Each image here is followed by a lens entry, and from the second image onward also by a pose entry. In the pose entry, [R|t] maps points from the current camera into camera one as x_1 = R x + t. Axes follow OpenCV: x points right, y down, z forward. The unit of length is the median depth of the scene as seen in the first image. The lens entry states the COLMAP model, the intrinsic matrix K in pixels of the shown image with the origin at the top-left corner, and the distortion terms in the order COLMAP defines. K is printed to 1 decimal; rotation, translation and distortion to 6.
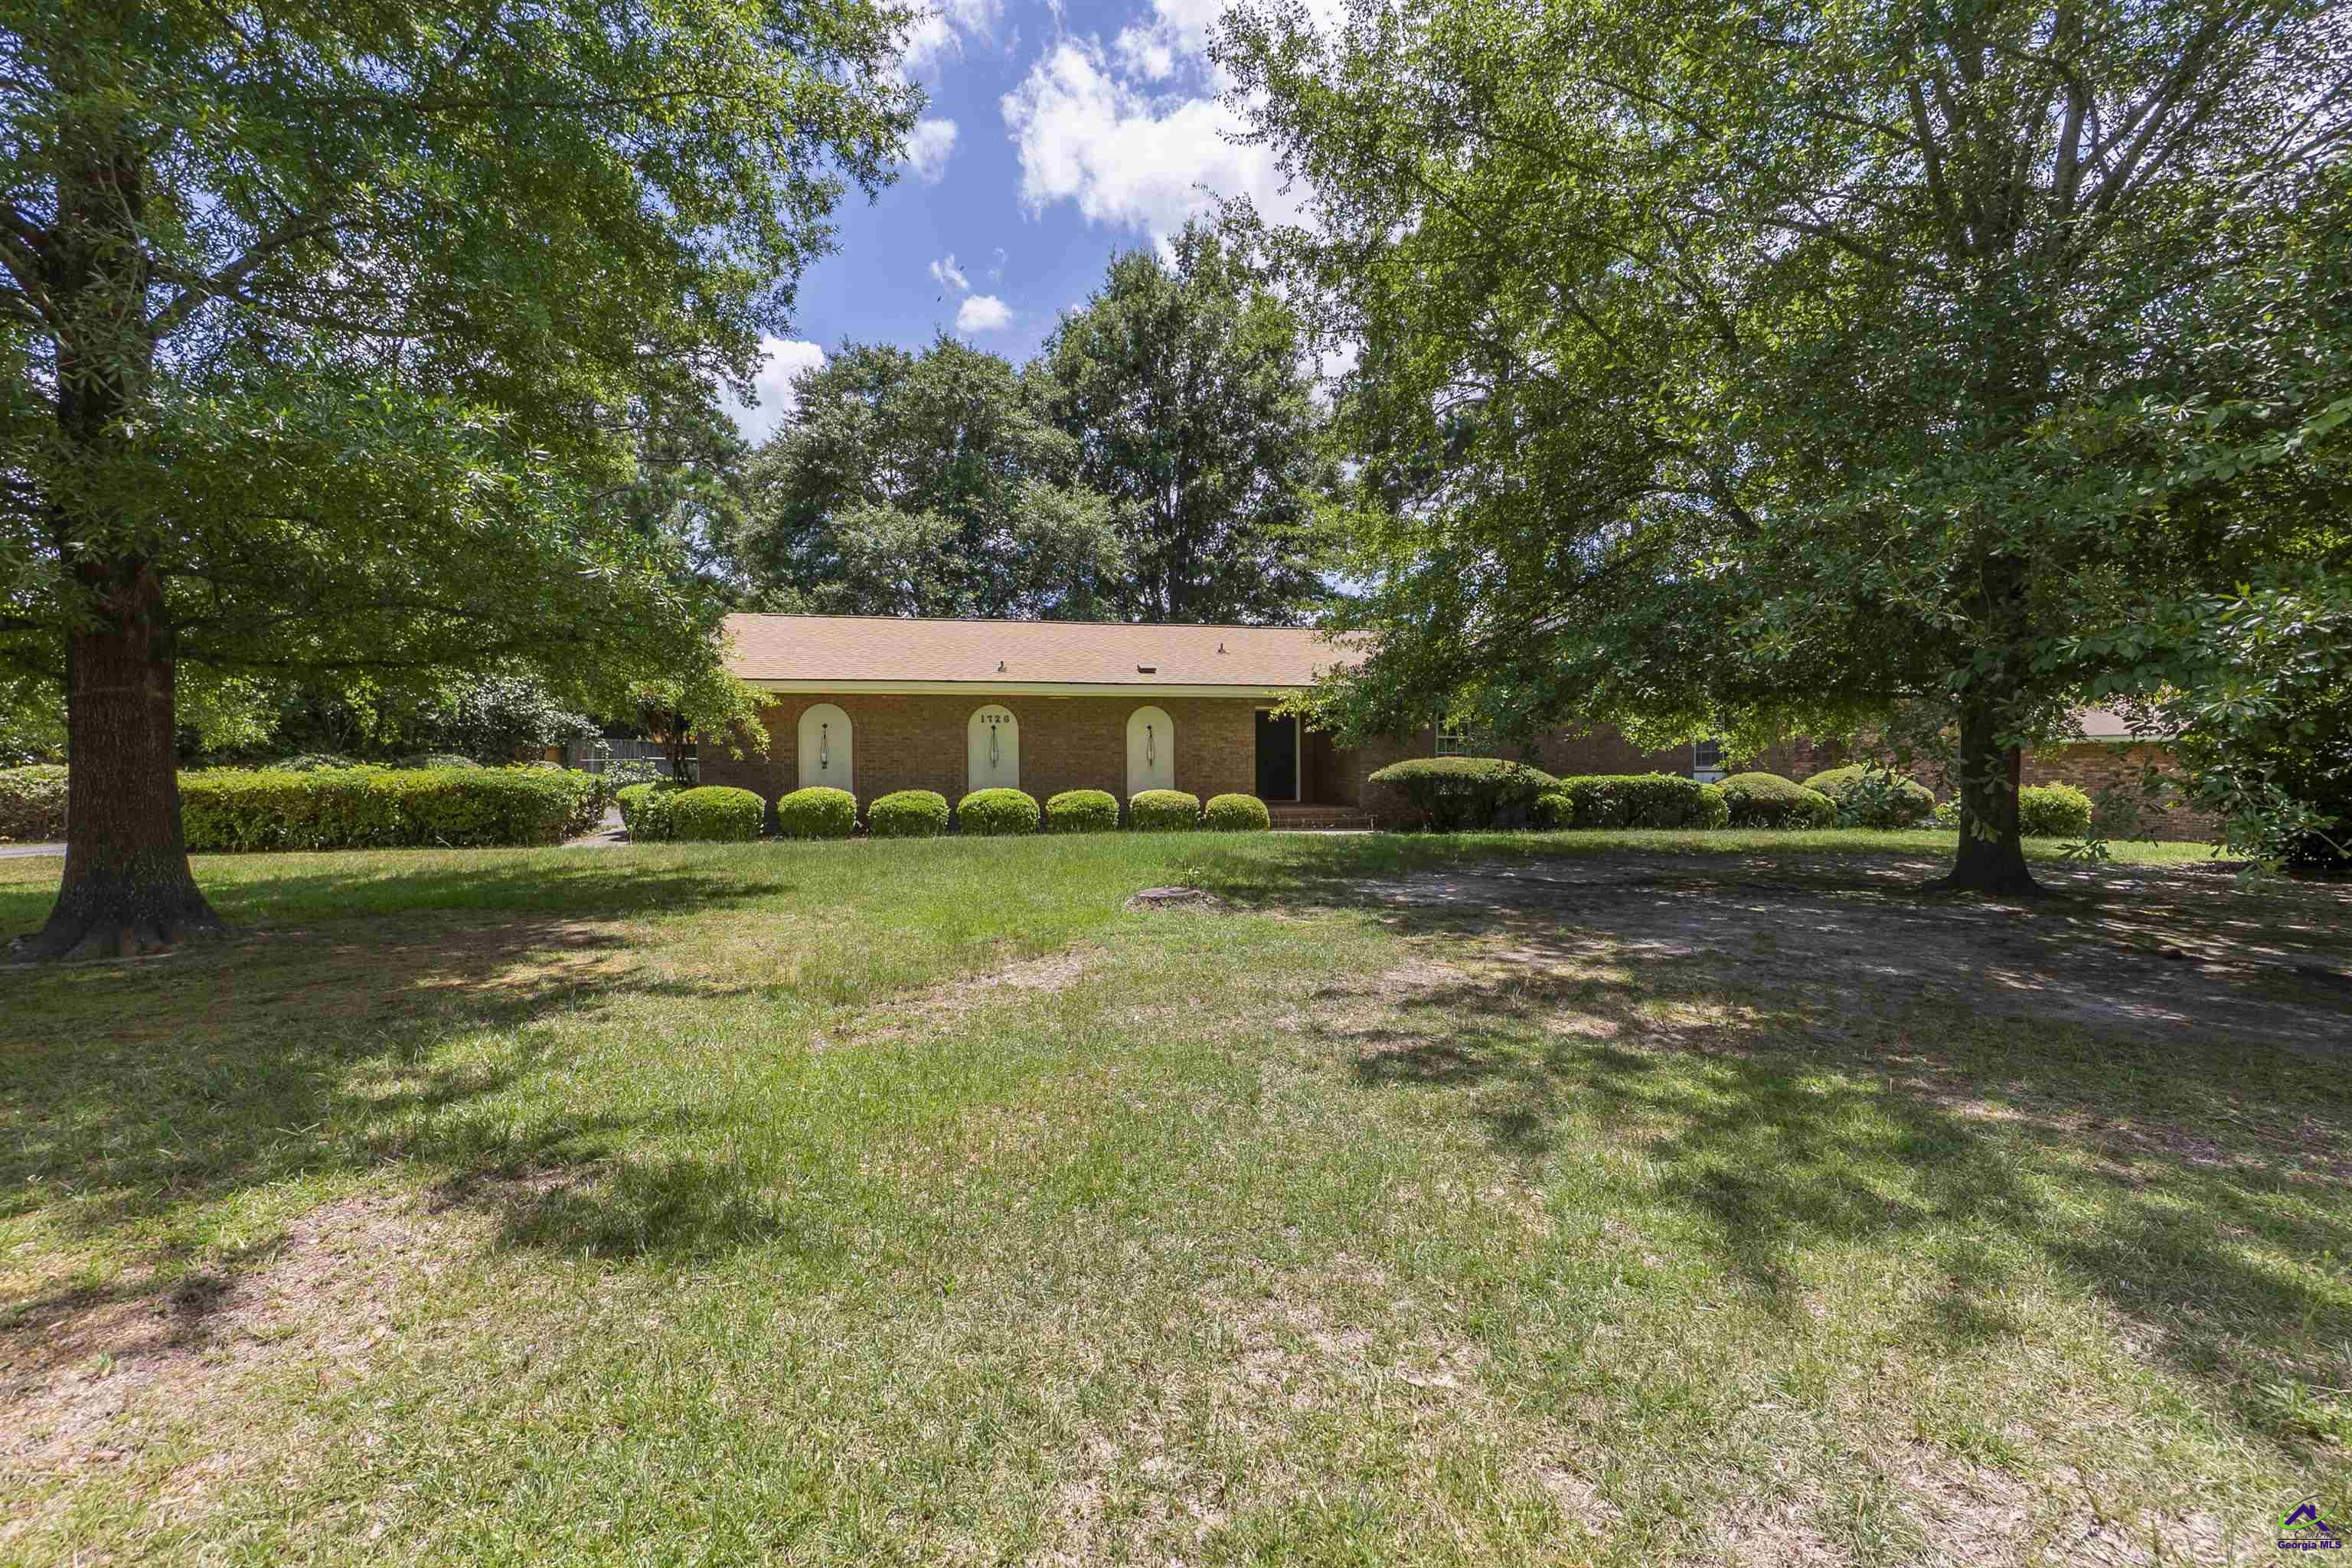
lens RADIAL K [[1026.2, 0, 1176.0], [0, 1026.2, 784.0], [0, 0, 1]] dist [-0.001181, 0.000001]
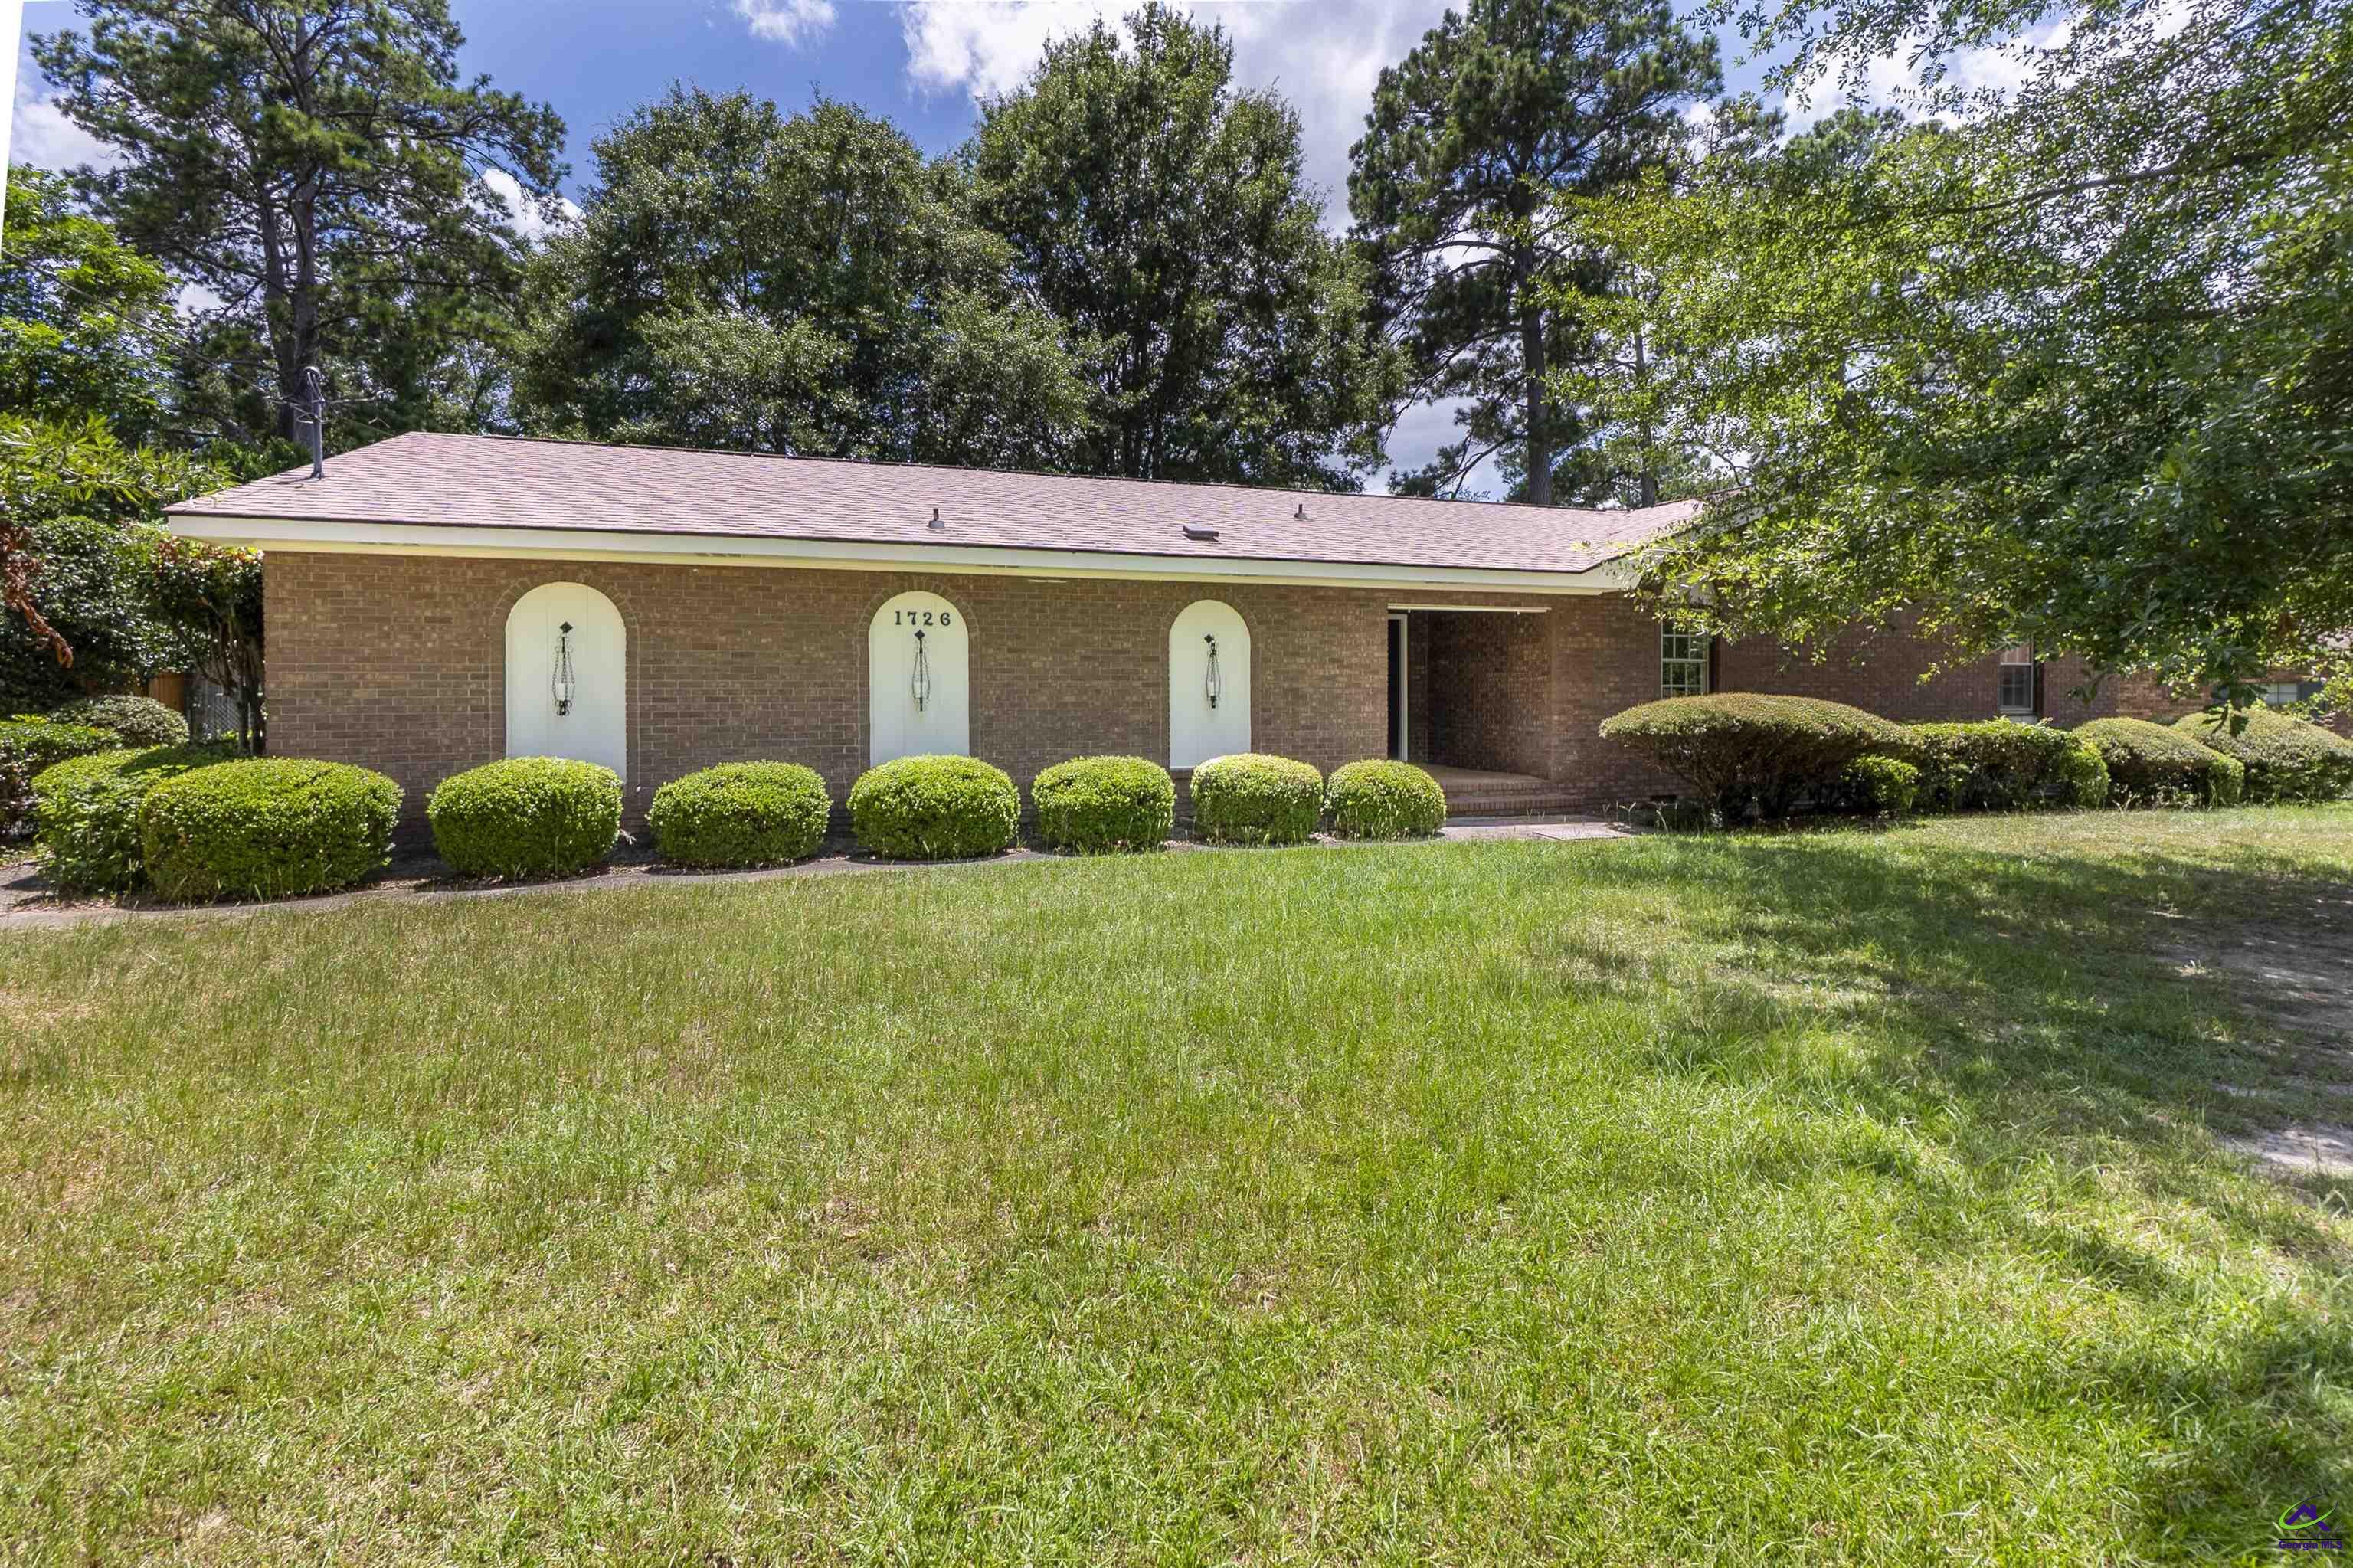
lens RADIAL K [[1053.6, 0, 1176.1], [0, 1053.6, 683.3], [0, 0, 1]] dist [0.037748, 0.000034]
pose [[0.995011, 0.001943, 0.099748, -0.095423], [0.001532, 0.999395, -0.034757, -0.010909], [-0.099756, 0.034736, 0.994405, 0.425561]]
